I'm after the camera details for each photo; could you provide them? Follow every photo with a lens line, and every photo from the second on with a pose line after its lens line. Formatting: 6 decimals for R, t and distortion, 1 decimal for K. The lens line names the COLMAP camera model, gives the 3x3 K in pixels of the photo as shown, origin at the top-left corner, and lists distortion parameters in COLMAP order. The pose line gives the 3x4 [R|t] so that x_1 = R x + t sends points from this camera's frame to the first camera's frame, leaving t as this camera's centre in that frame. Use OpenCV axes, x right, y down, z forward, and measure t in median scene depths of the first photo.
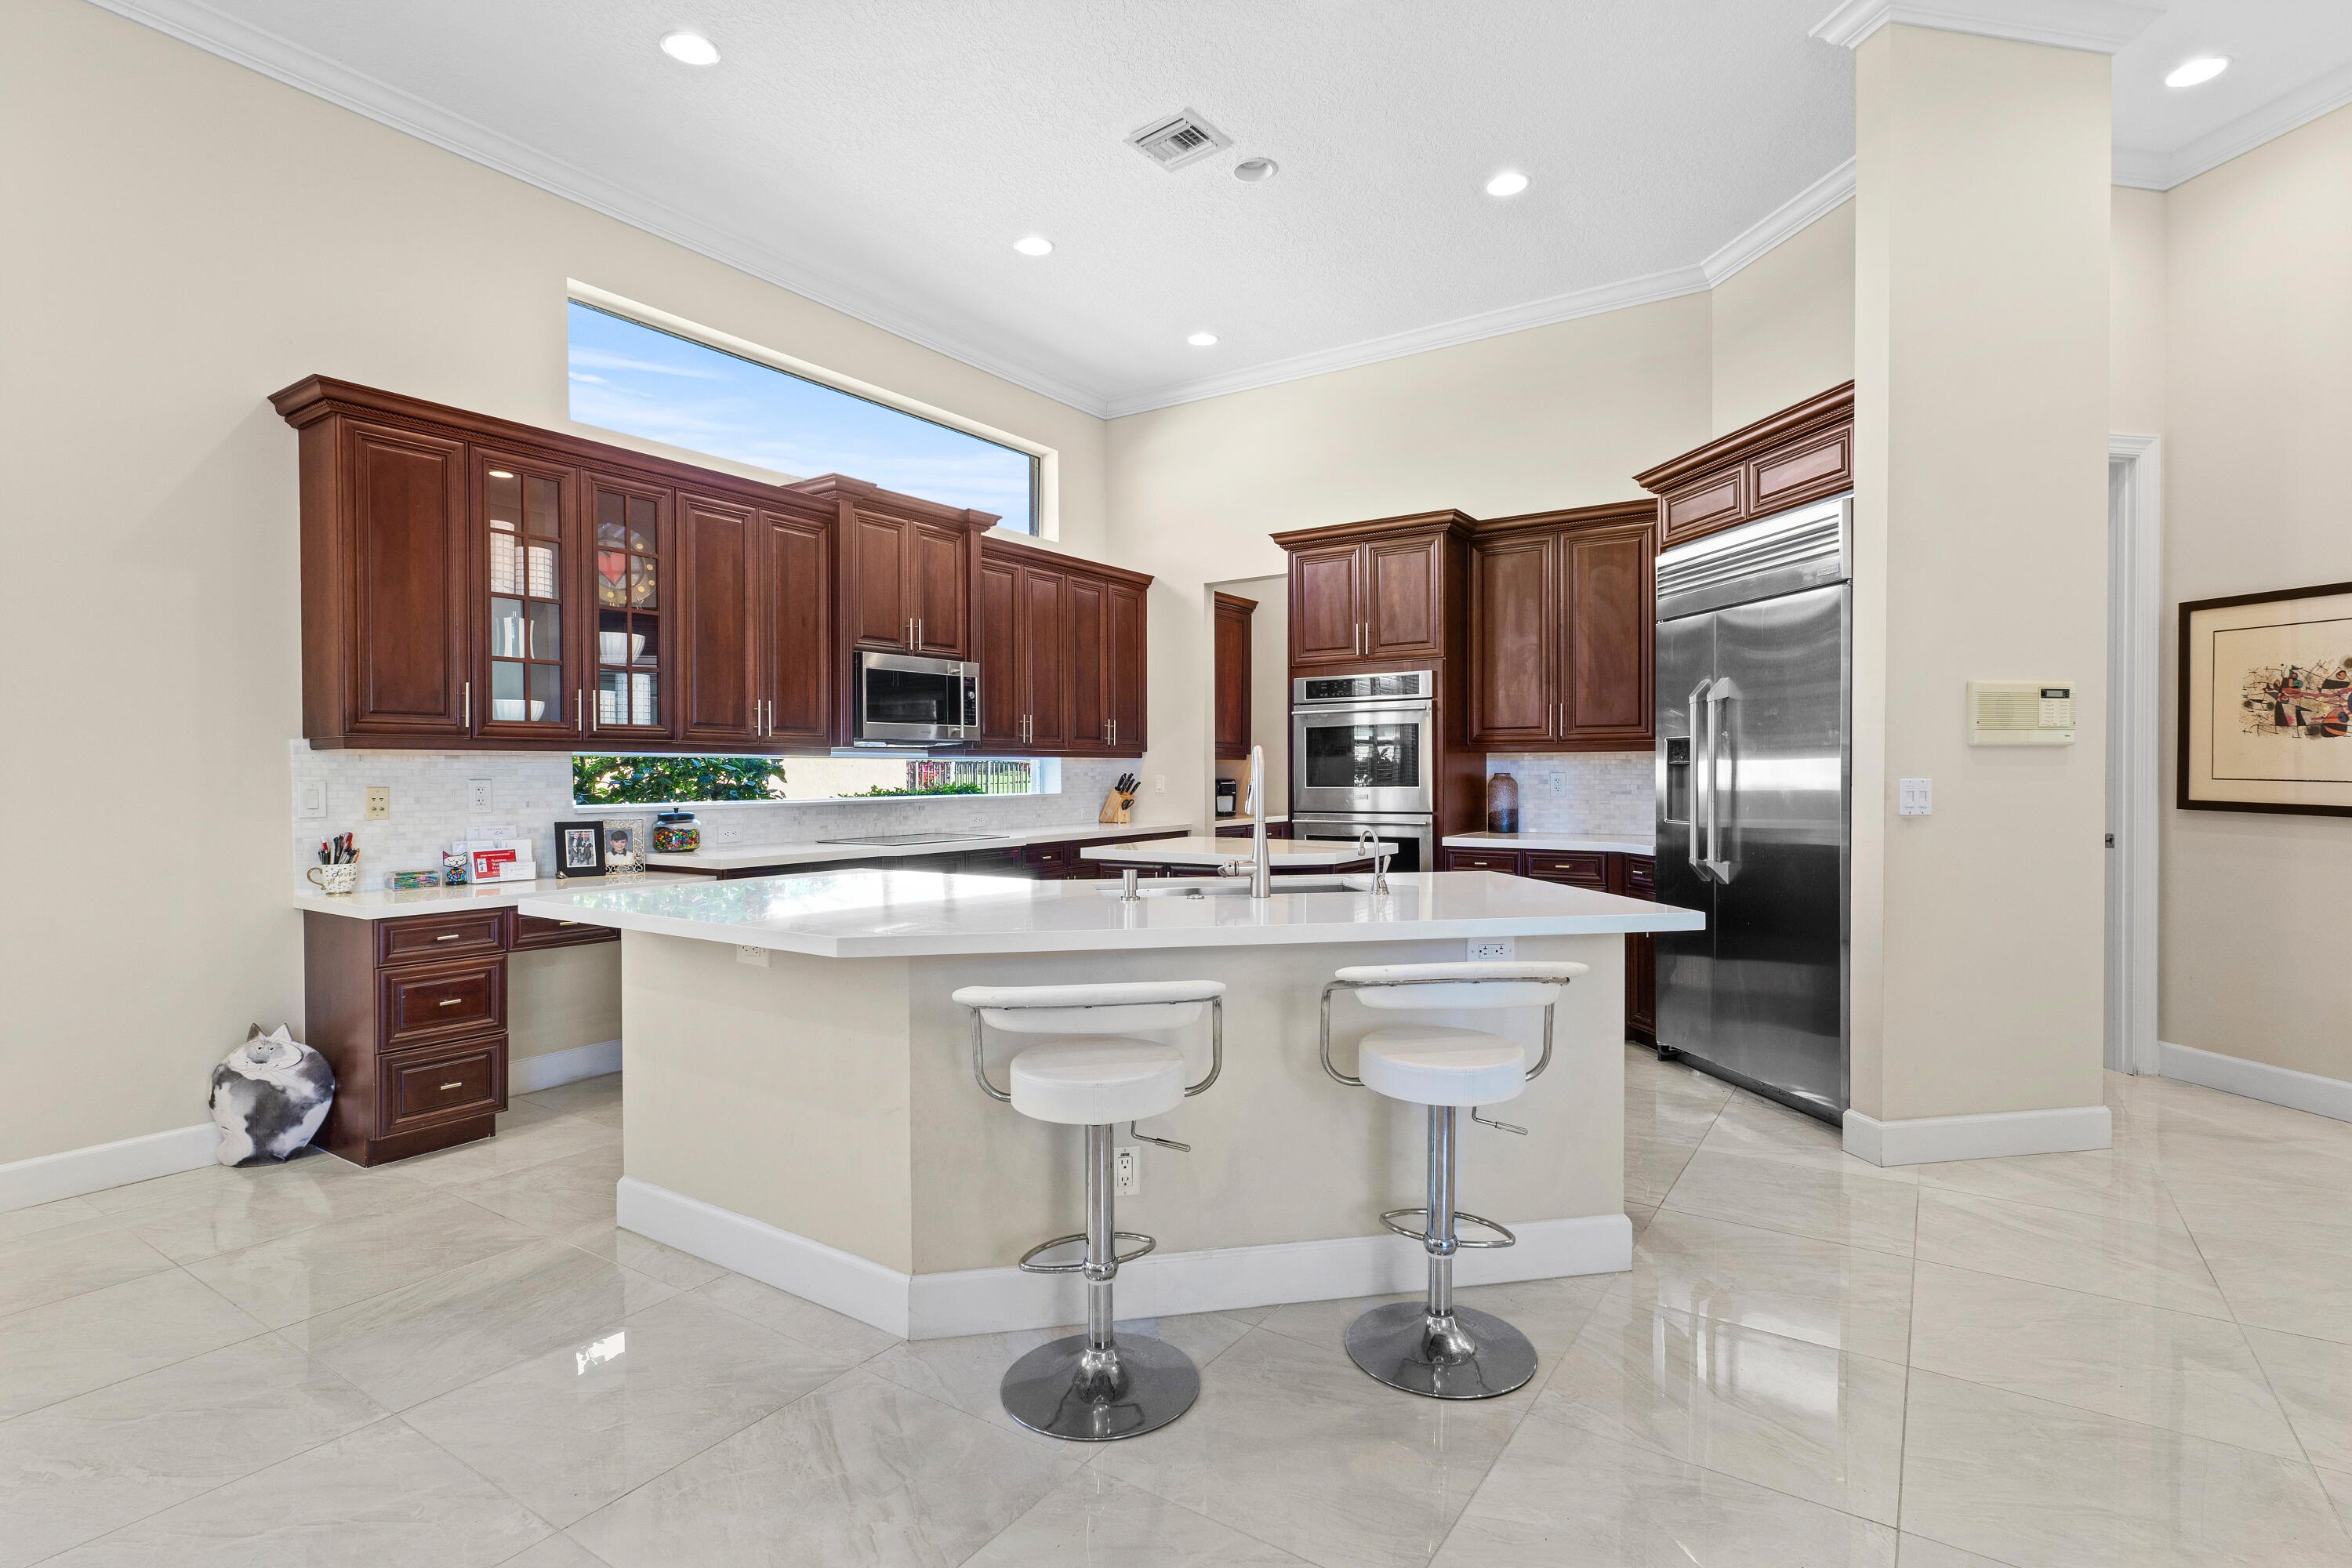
lens RADIAL K [[1143.1, 0, 1184.7], [0, 1143.1, 758.6], [0, 0, 1]] dist [0.000589, 0.000448]
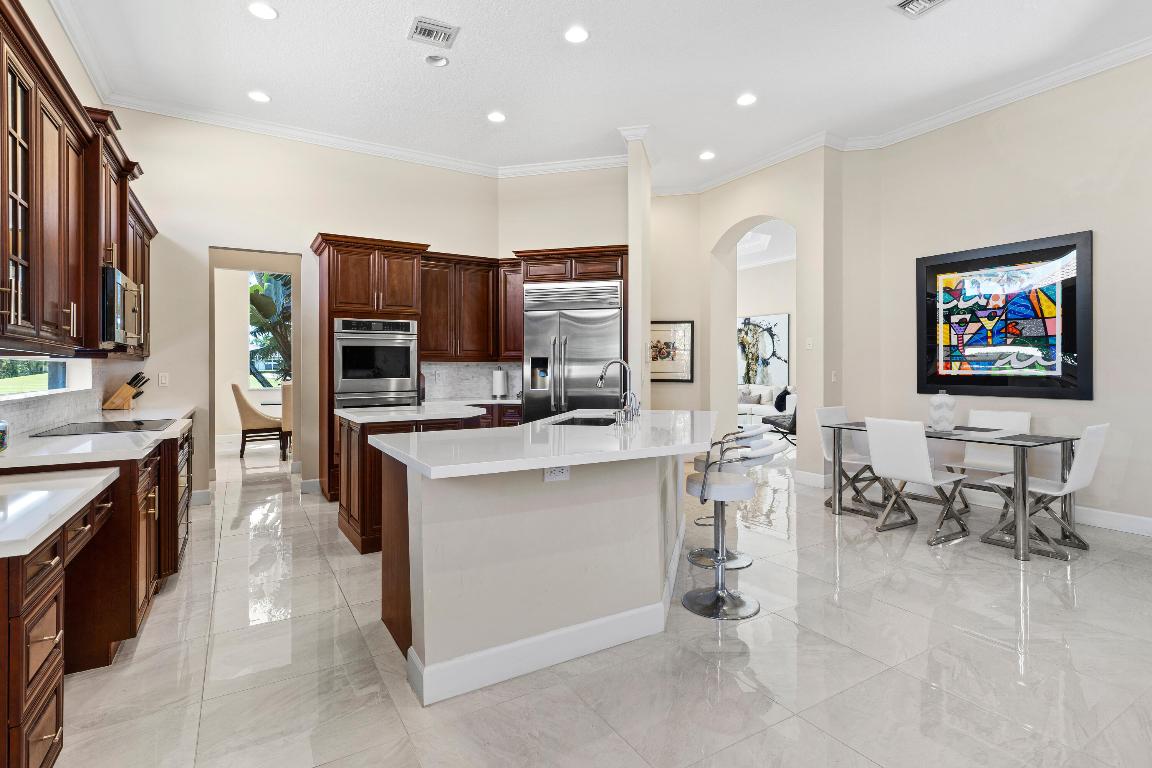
lens RADIAL K [[557.4, 0, 581.8], [0, 557.4, 365.1], [0, 0, 1]] dist [-0.001024, 0.000121]
pose [[0.418125, 0.008298, 0.908352, -0.574741], [-0.006905, 0.999958, -0.005957, 0.006181], [-0.908363, -0.003781, 0.418165, 0.317547]]
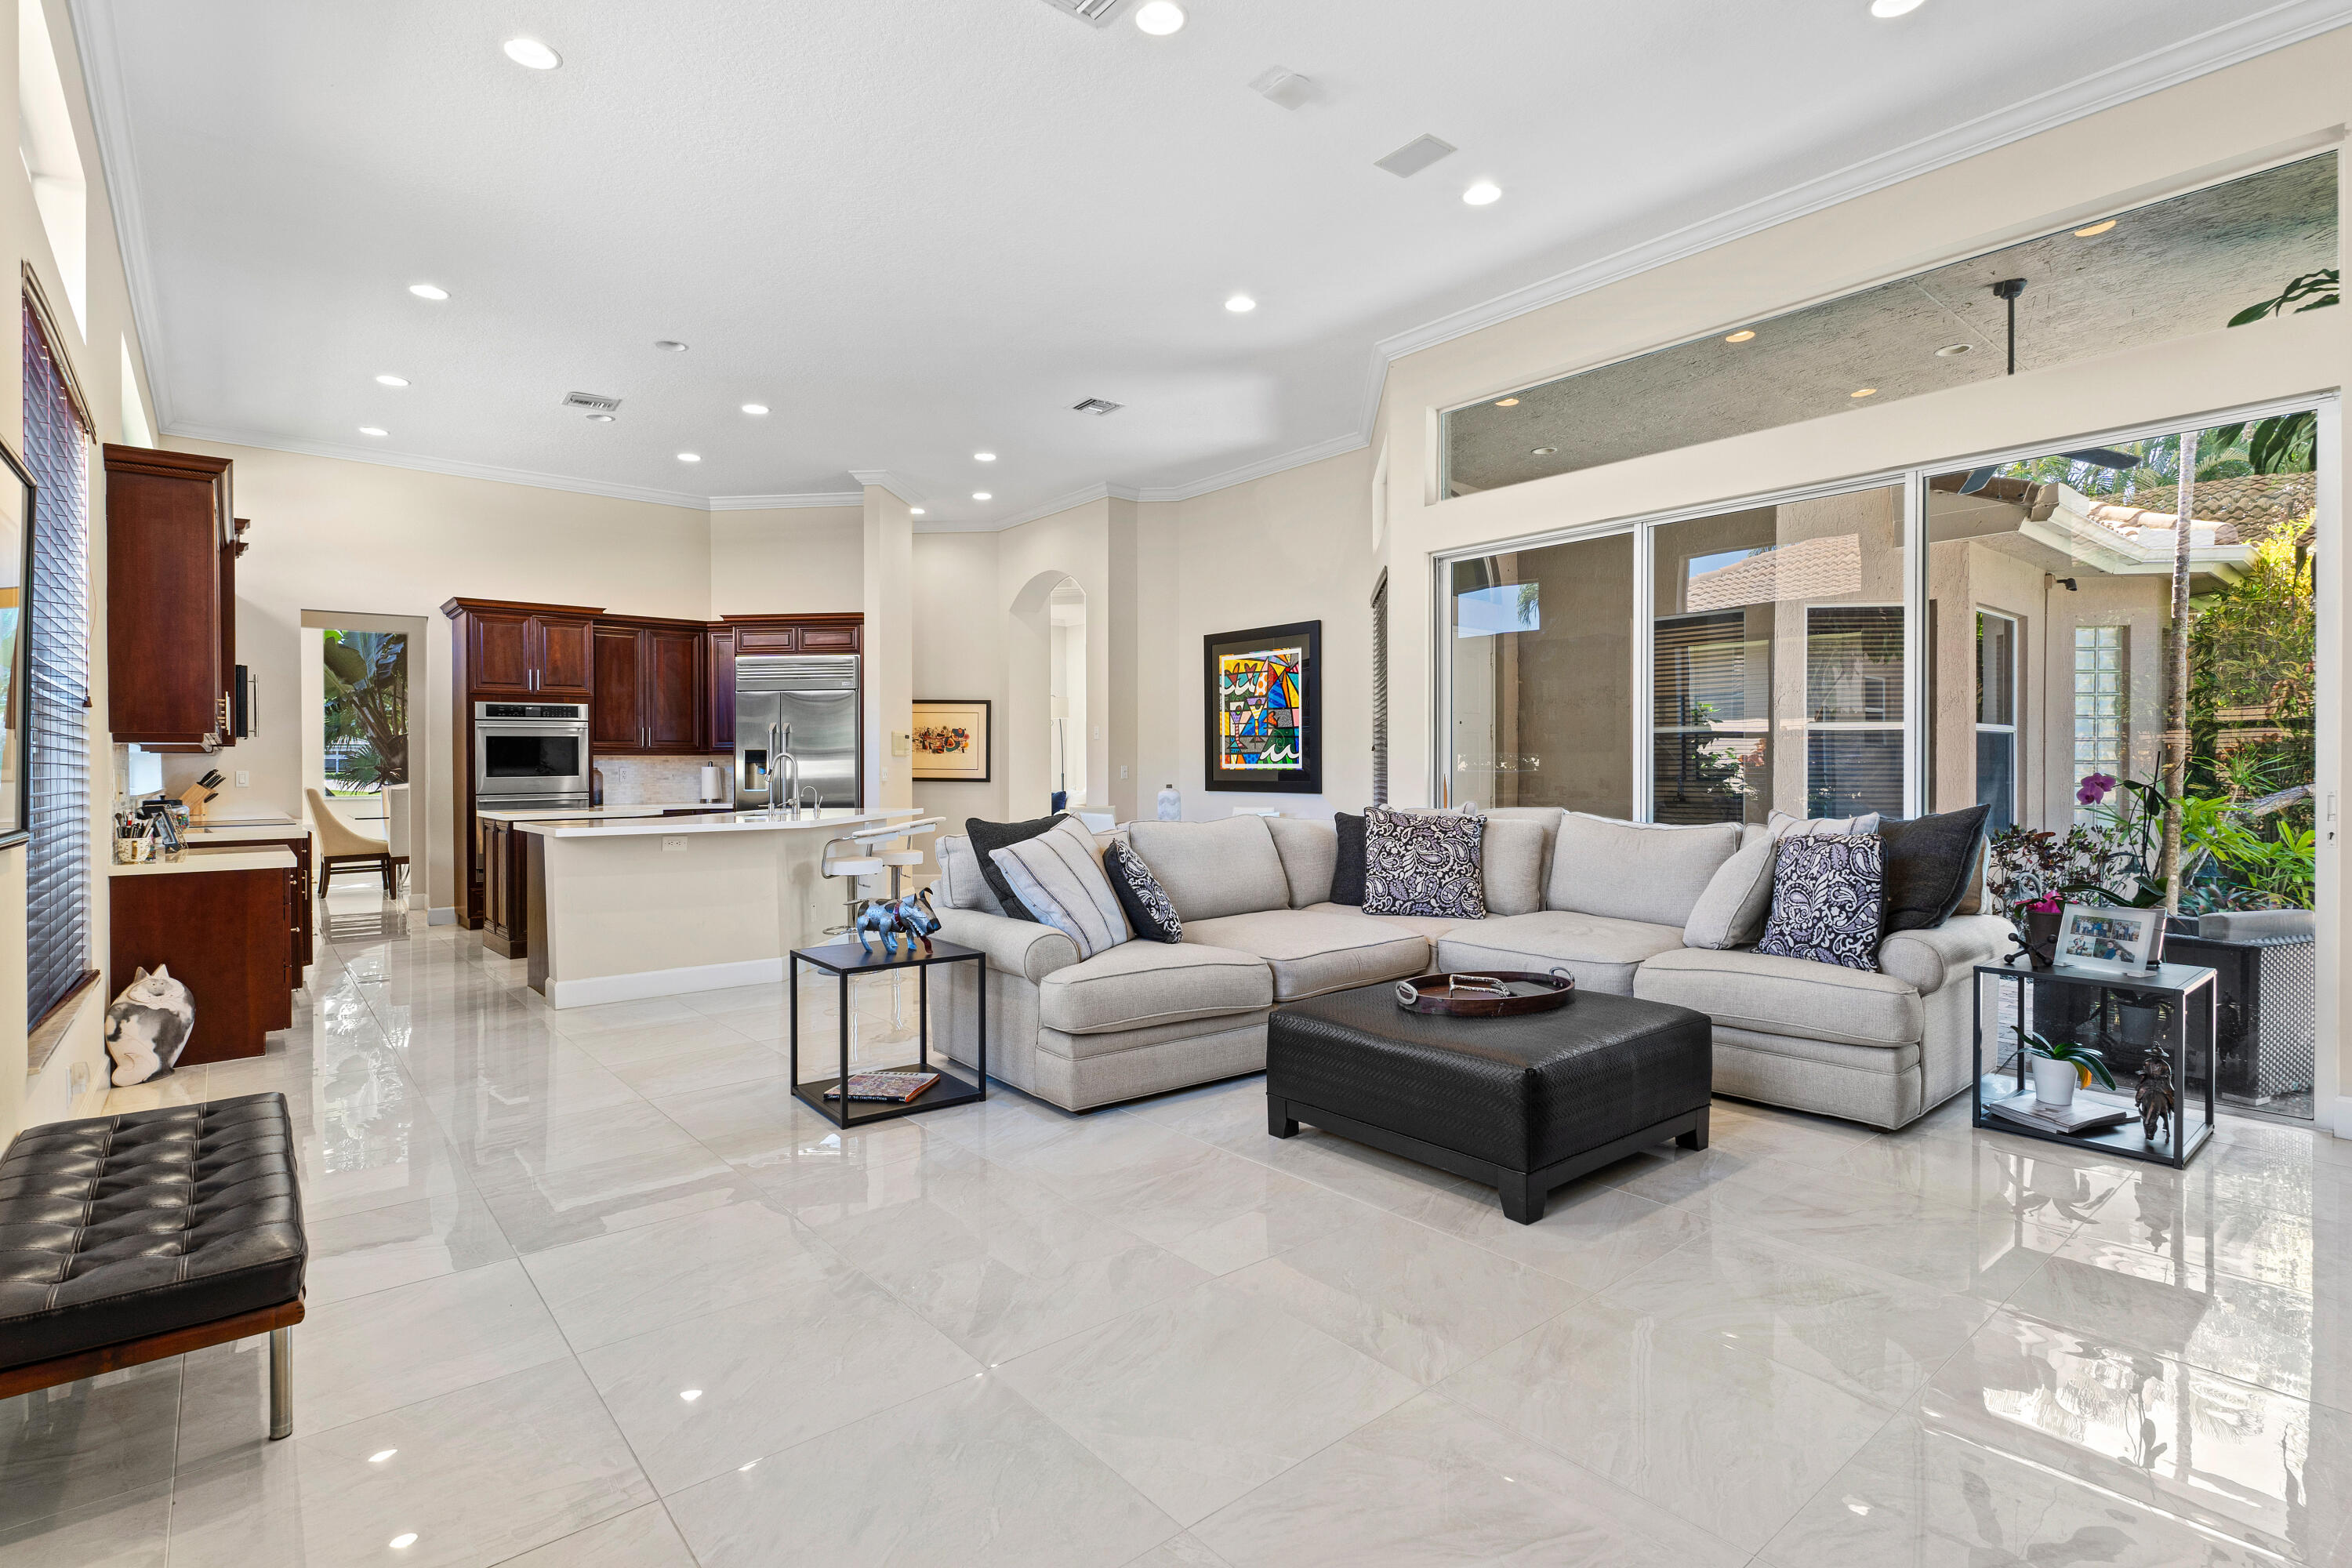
lens RADIAL K [[1118.0, 0, 1185.6], [0, 1118.0, 764.5], [0, 0, 1]] dist [0.002783, 0.000566]
pose [[0.272819, 0.003489, 0.962059, -1.103189], [-0.003280, 0.999991, -0.002697, 0.010621], [-0.962060, -0.002420, 0.272828, -0.262117]]
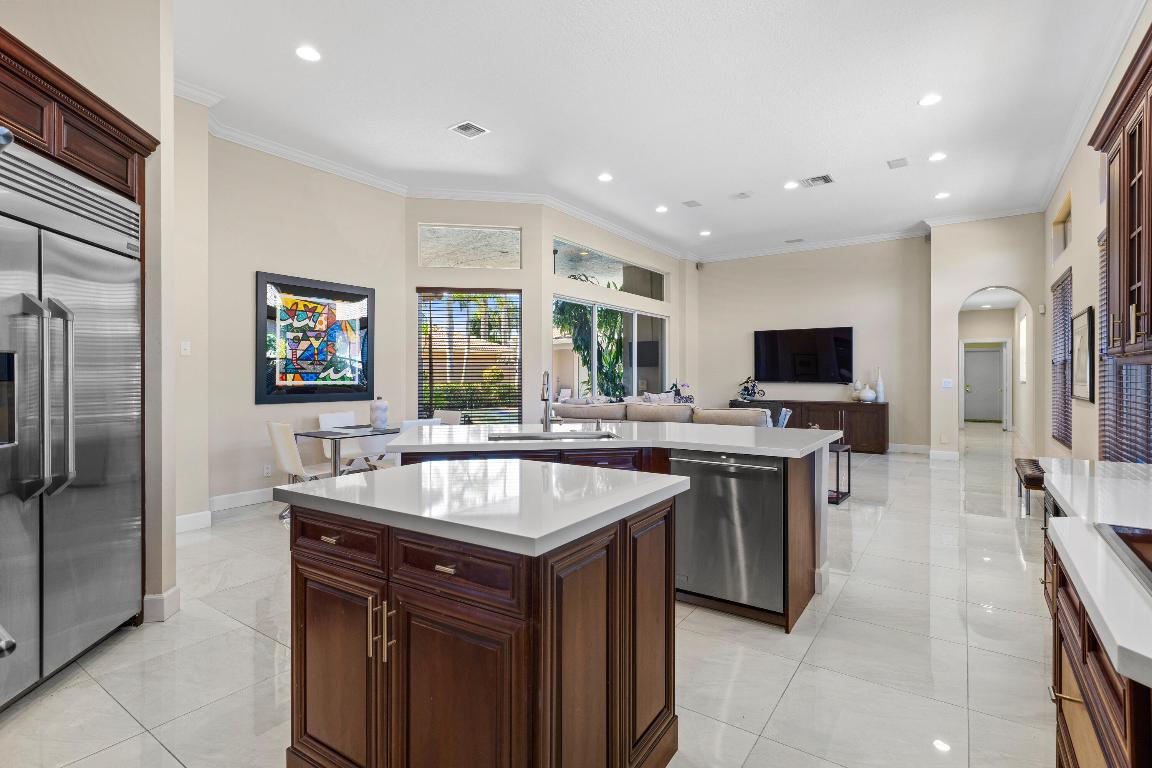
lens RADIAL K [[547.6, 0, 580.7], [0, 547.6, 374.5], [0, 0, 1]] dist [0.002783, 0.000566]
pose [[-0.999818, 0.003506, 0.018736, -0.016412], [0.003375, 0.999970, -0.007004, 0.000977], [-0.018760, -0.006940, -0.999800, 1.182058]]
